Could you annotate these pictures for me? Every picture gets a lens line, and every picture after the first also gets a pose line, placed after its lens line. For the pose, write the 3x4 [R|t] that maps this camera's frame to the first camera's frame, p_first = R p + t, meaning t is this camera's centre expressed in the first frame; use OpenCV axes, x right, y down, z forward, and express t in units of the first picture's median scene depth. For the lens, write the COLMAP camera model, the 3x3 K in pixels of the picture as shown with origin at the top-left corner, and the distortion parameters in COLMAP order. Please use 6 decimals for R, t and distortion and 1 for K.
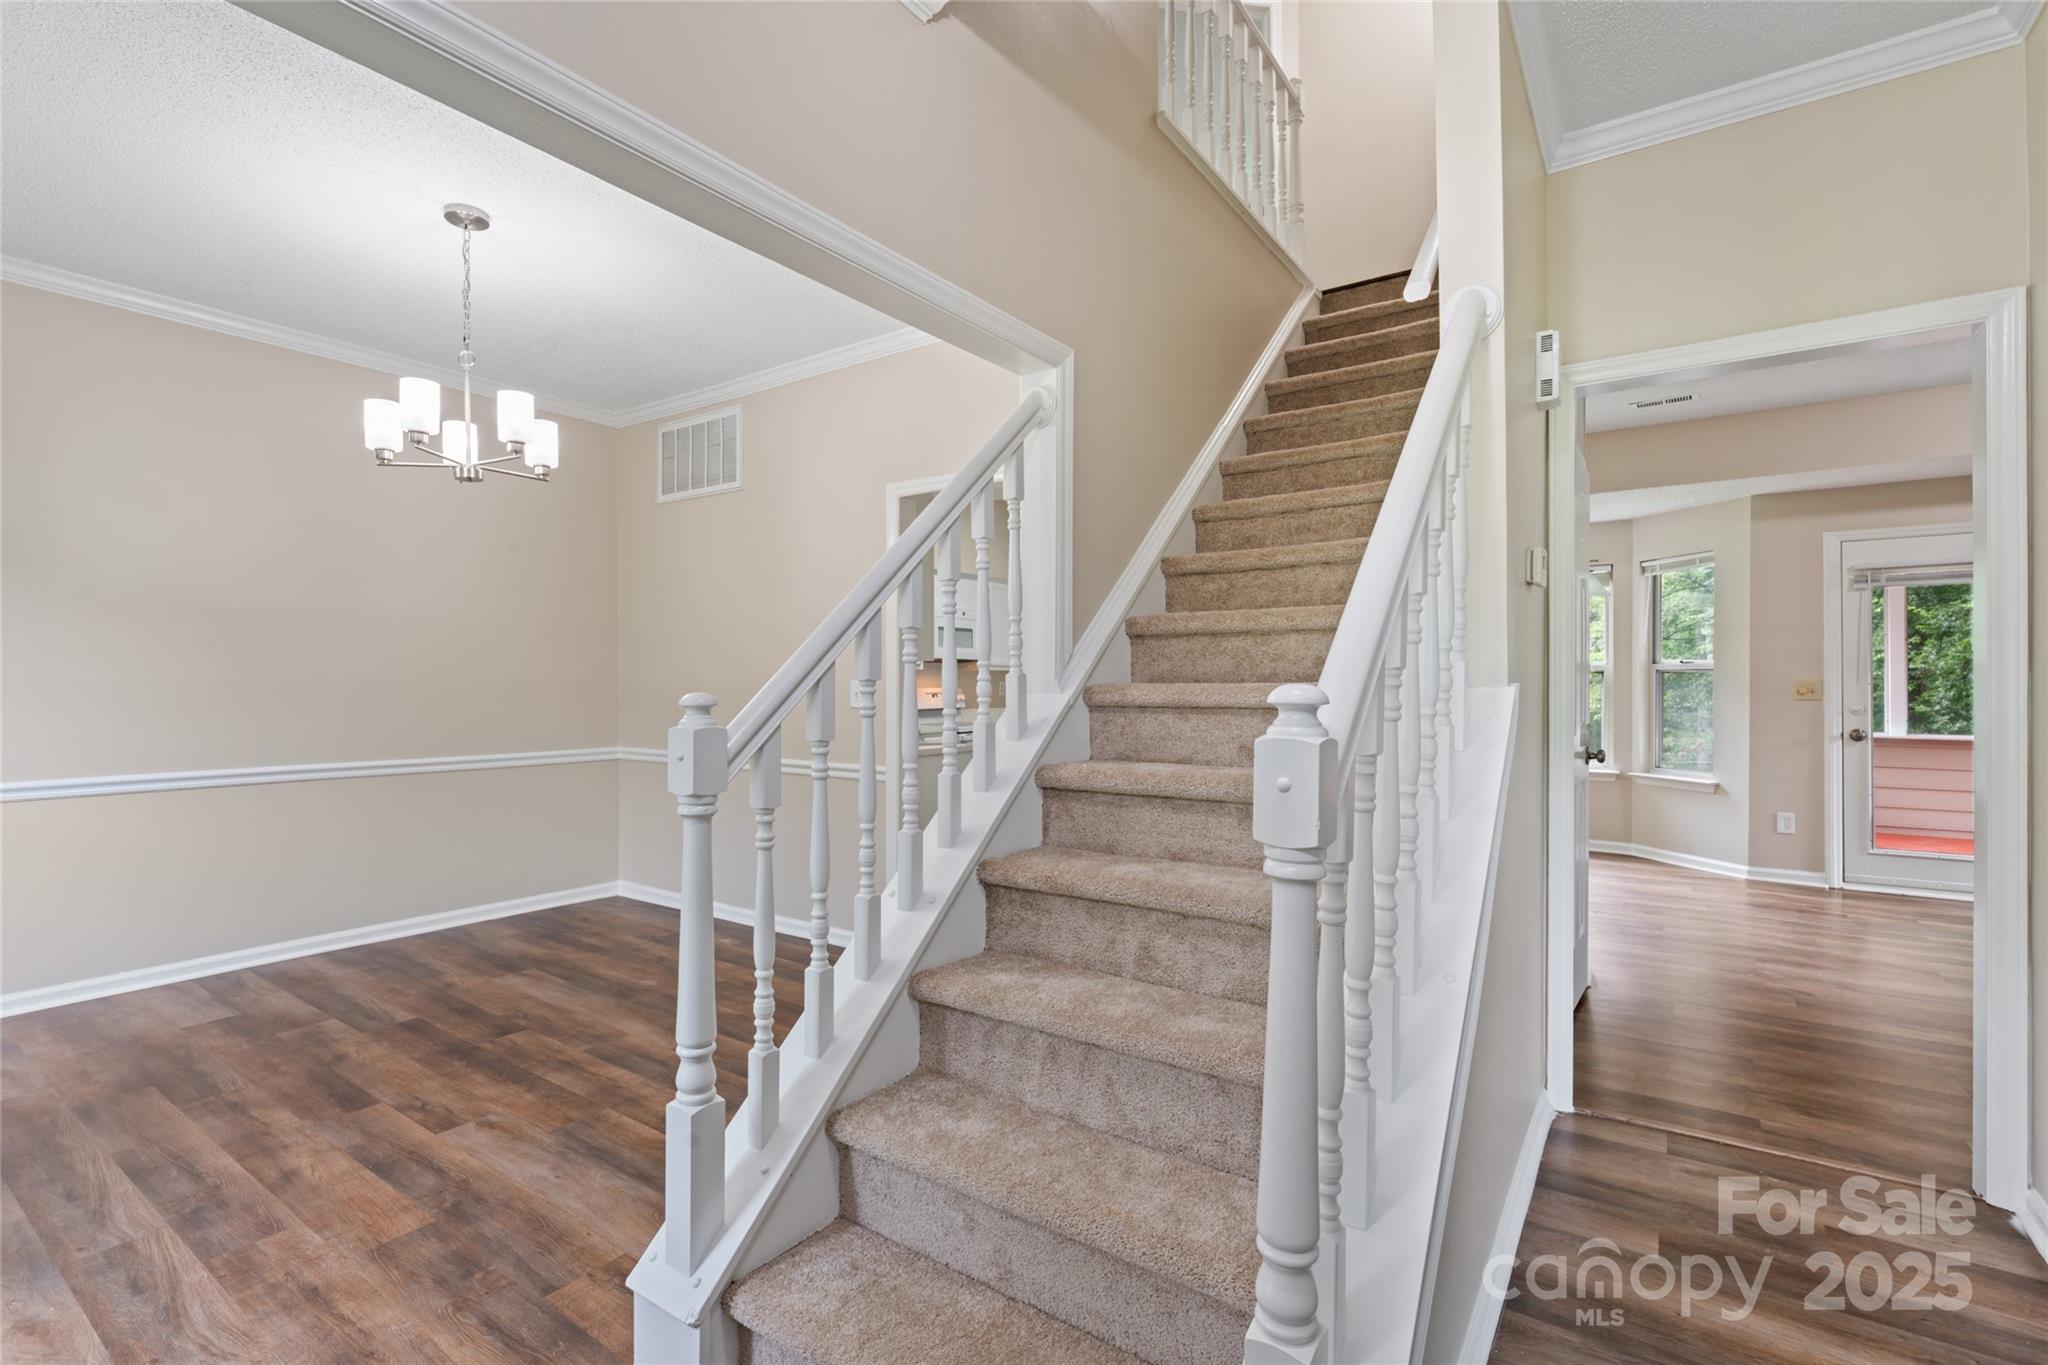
lens RADIAL K [[920.5, 0, 1031.3], [0, 920.5, 678.6], [0, 0, 1]] dist [-0.001275, 0.000046]
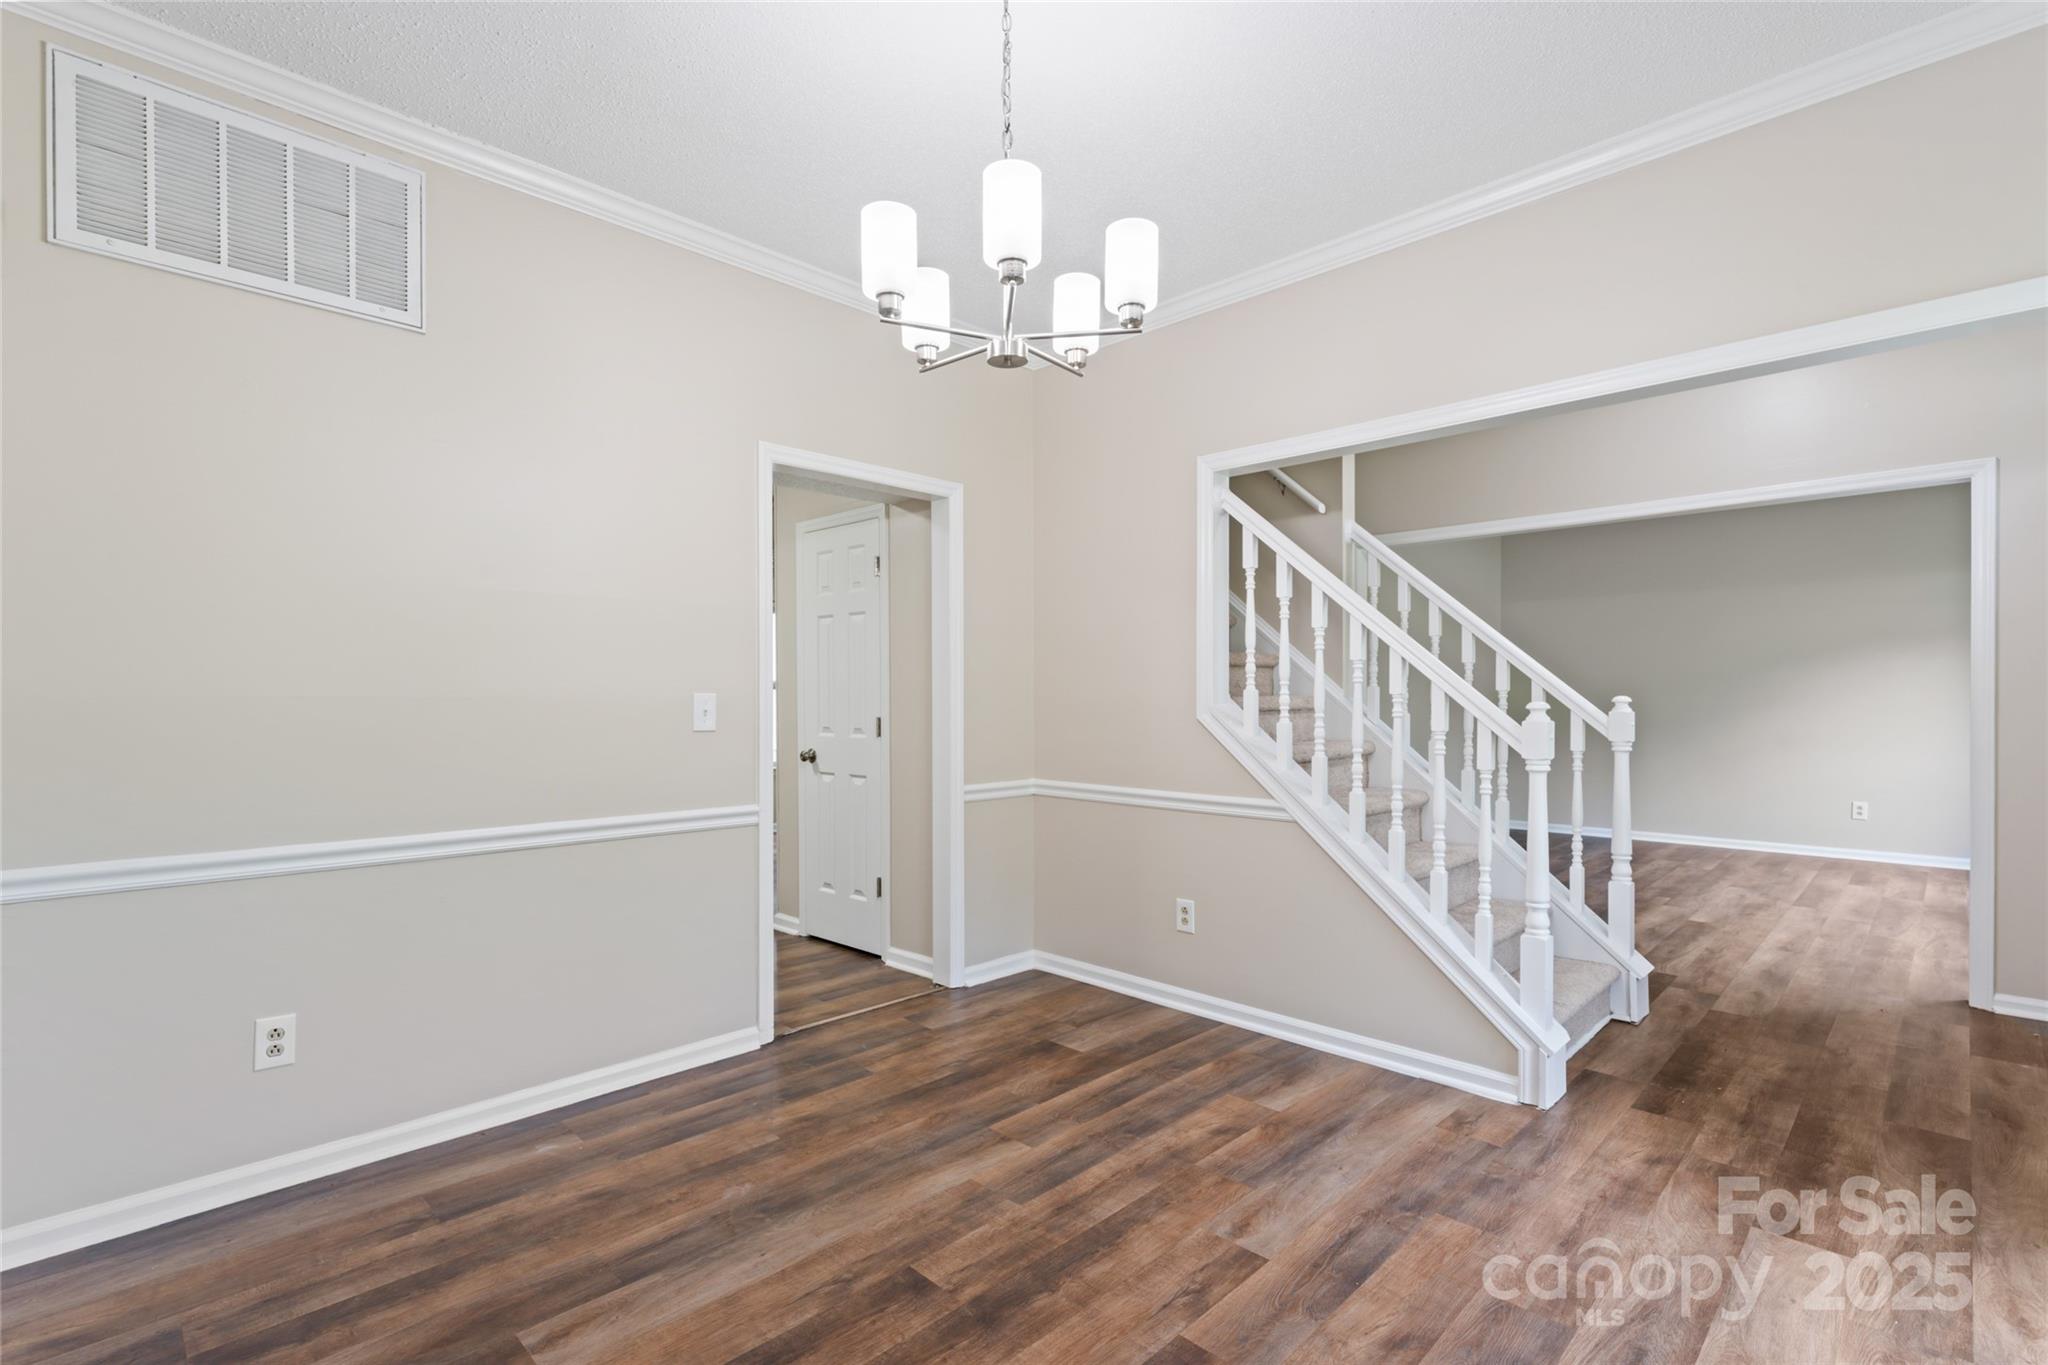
lens RADIAL K [[920.5, 0, 1024.8], [0, 920.5, 702.3], [0, 0, 1]] dist [-0.001275, 0.000046]
pose [[0.185548, -0.003824, 0.982628, -1.129612], [-0.002393, 0.999988, 0.004343, 0.006975], [-0.982632, -0.003157, 0.185537, 0.816562]]
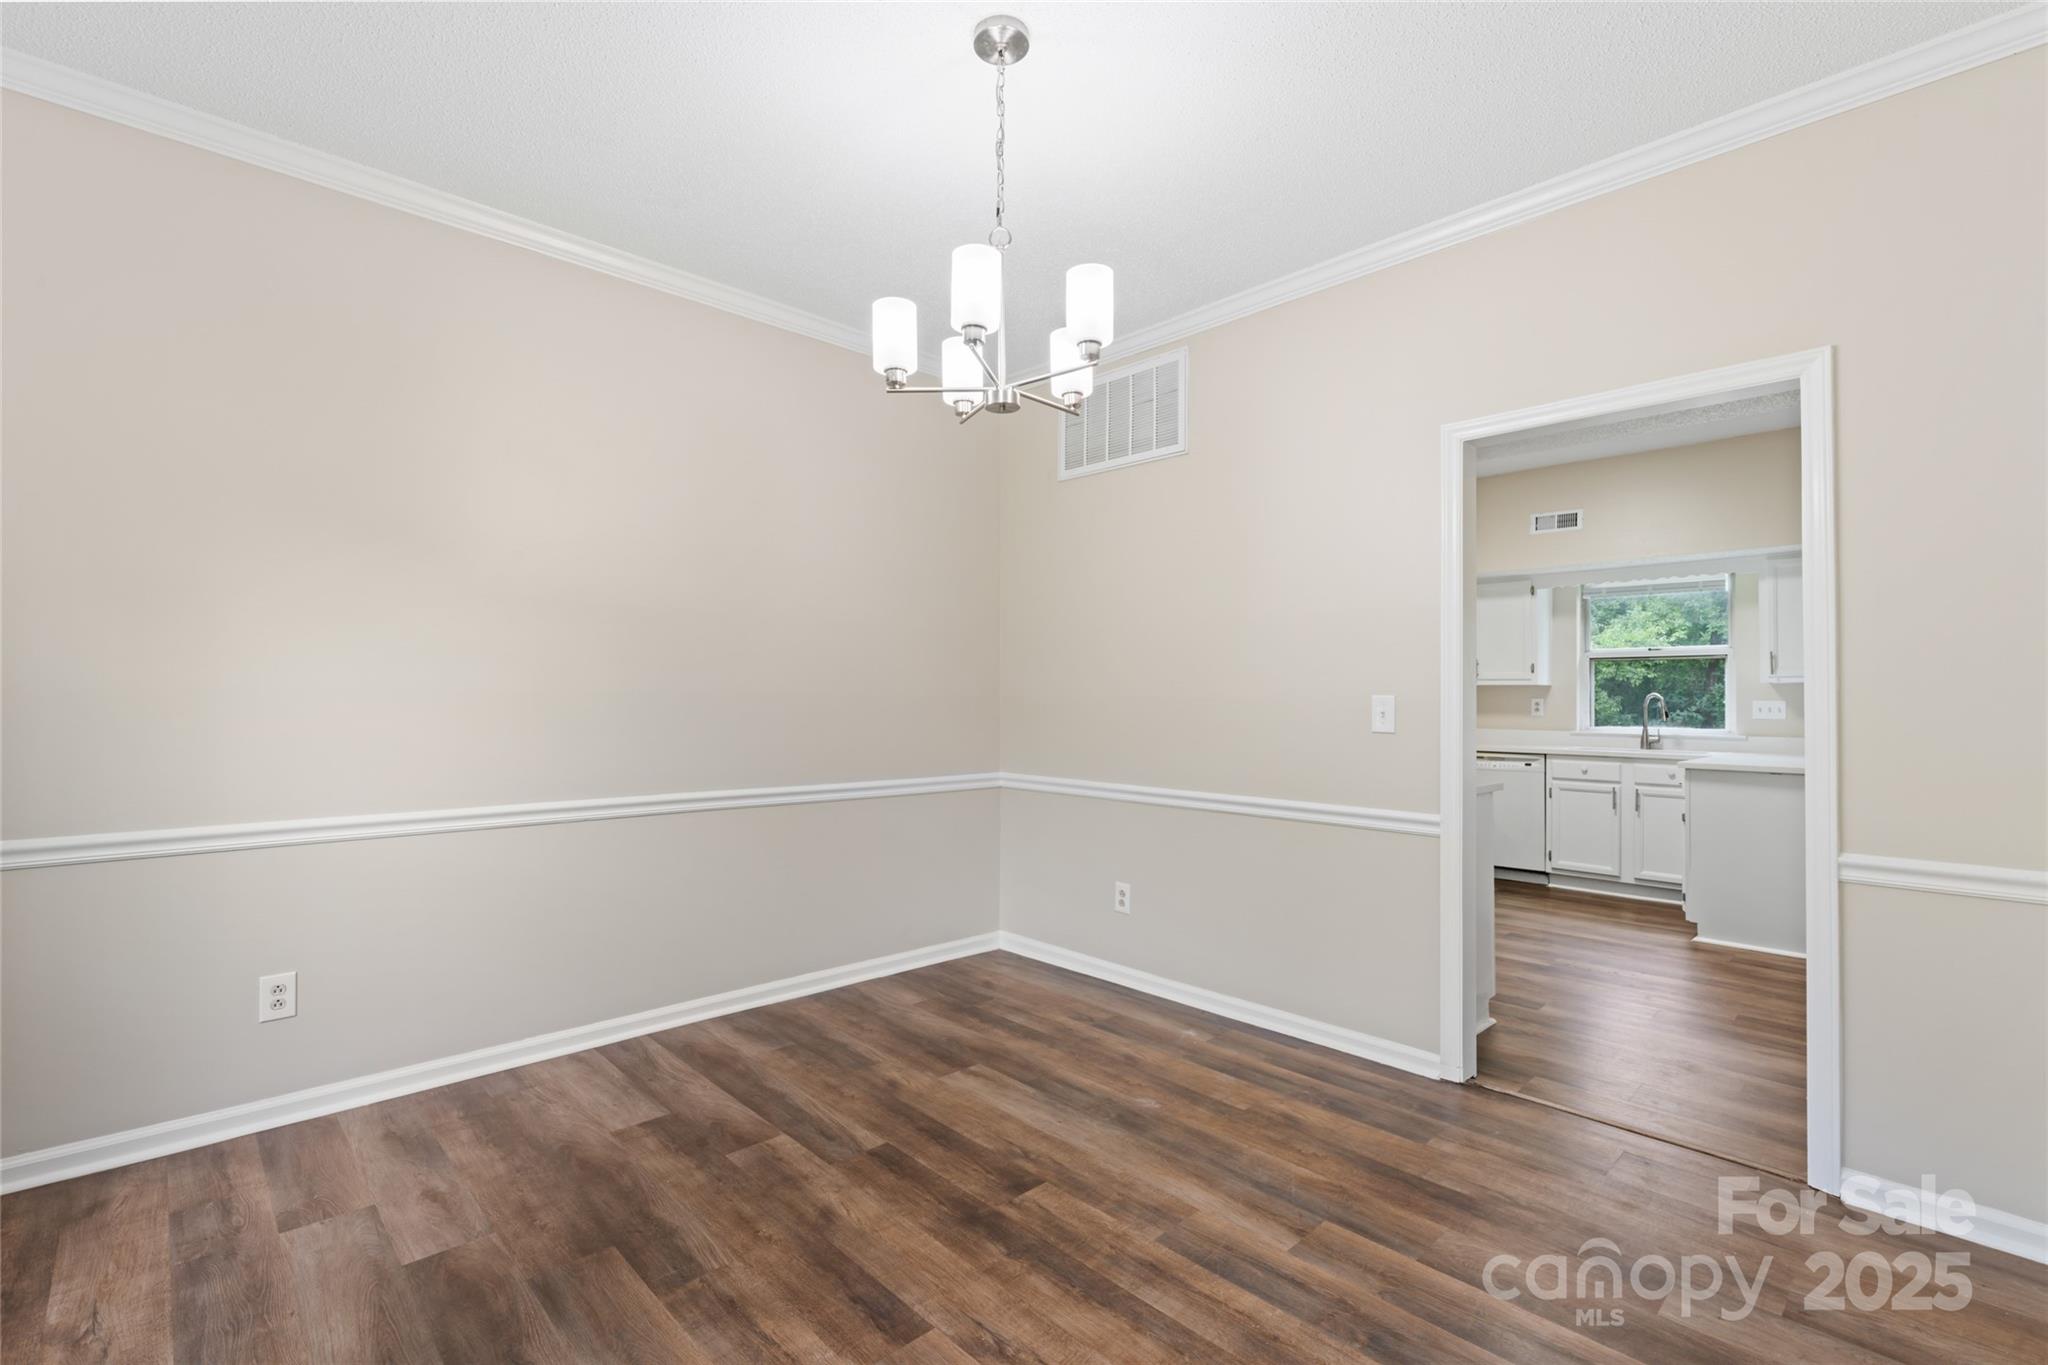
lens RADIAL K [[920.5, 0, 1036.7], [0, 920.5, 677.5], [0, 0, 1]] dist [-0.001275, 0.000046]
pose [[0.980815, 0.002285, -0.194925, -0.417713], [-0.005645, 0.999845, -0.016684, 0.002150], [0.194857, 0.017465, 0.980676, 0.294034]]
